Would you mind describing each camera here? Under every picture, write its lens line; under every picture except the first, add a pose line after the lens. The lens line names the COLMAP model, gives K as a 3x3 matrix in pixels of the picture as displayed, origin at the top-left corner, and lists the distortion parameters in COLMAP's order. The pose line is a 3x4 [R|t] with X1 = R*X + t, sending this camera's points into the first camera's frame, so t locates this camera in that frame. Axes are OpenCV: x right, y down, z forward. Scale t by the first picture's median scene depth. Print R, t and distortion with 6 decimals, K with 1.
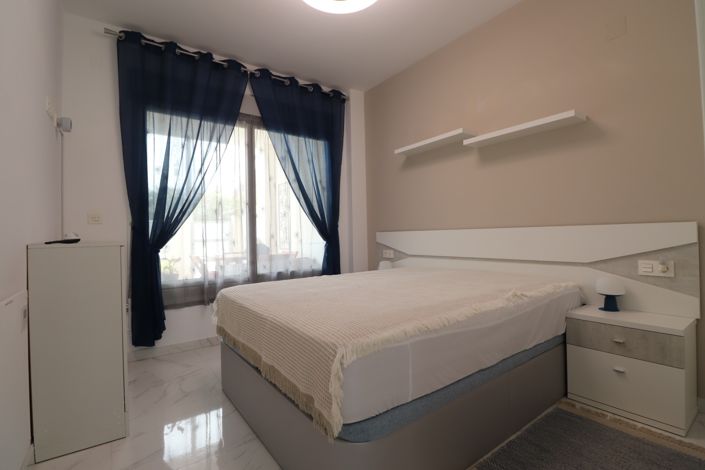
lens RADIAL K [[327.8, 0, 352.0], [0, 327.8, 233.5], [0, 0, 1]] dist [-0.006533, -0.005867]
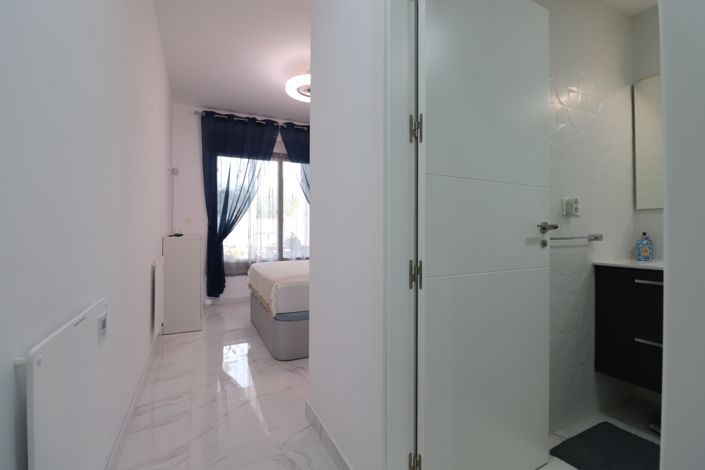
lens RADIAL K [[327.8, 0, 353.8], [0, 327.8, 233.2], [0, 0, 1]] dist [-0.006533, -0.005867]
pose [[0.983732, 0.034282, -0.176339, 0.344549], [-0.028760, 0.999015, 0.033779, -0.059936], [0.177324, -0.028158, 0.983750, -0.500299]]
